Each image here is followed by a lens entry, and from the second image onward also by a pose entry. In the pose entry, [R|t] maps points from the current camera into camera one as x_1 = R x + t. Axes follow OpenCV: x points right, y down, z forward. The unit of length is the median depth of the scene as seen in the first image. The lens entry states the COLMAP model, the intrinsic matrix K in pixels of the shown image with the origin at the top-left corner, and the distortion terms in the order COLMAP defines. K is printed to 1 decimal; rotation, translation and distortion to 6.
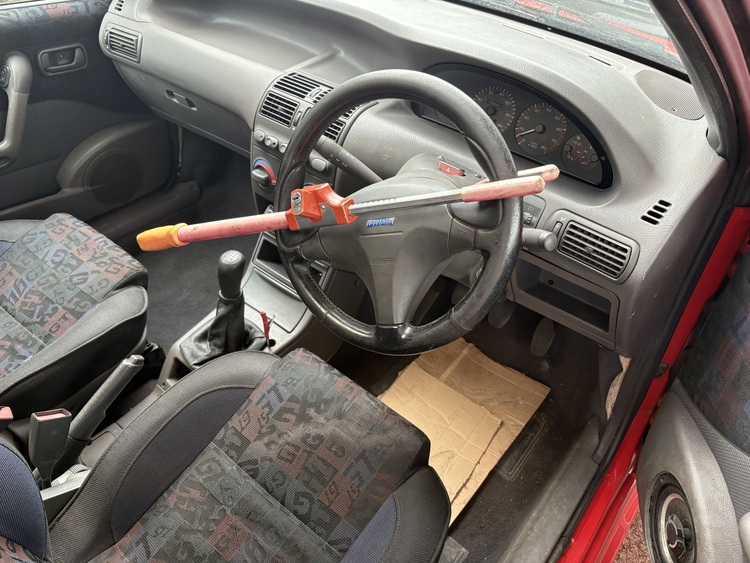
lens RADIAL K [[575.6, 0, 377.6], [0, 575.6, 280.0], [0, 0, 1]] dist [0.053904, -0.064930]
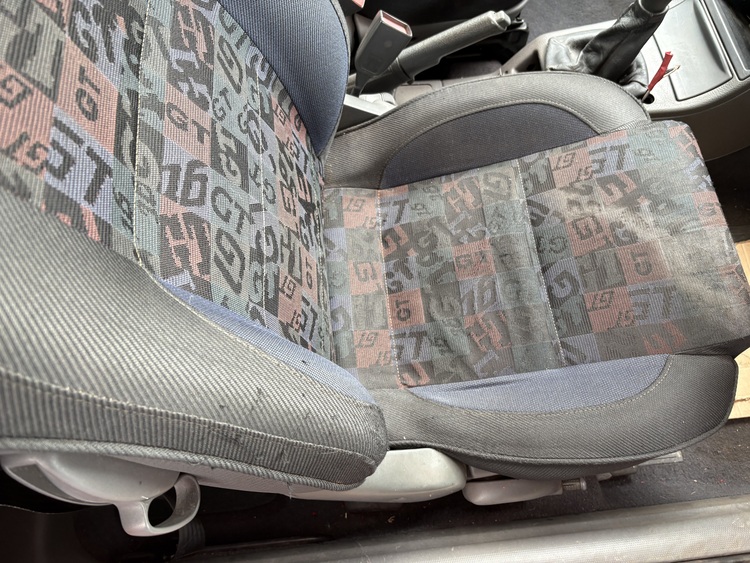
lens RADIAL K [[575.6, 0, 377.6], [0, 575.6, 280.0], [0, 0, 1]] dist [0.053904, -0.064930]
pose [[0.706197, 0.642422, -0.297624, -0.058706], [-0.464807, 0.737756, 0.489562, 0.078385], [0.534079, -0.207389, 0.819603, 0.151219]]
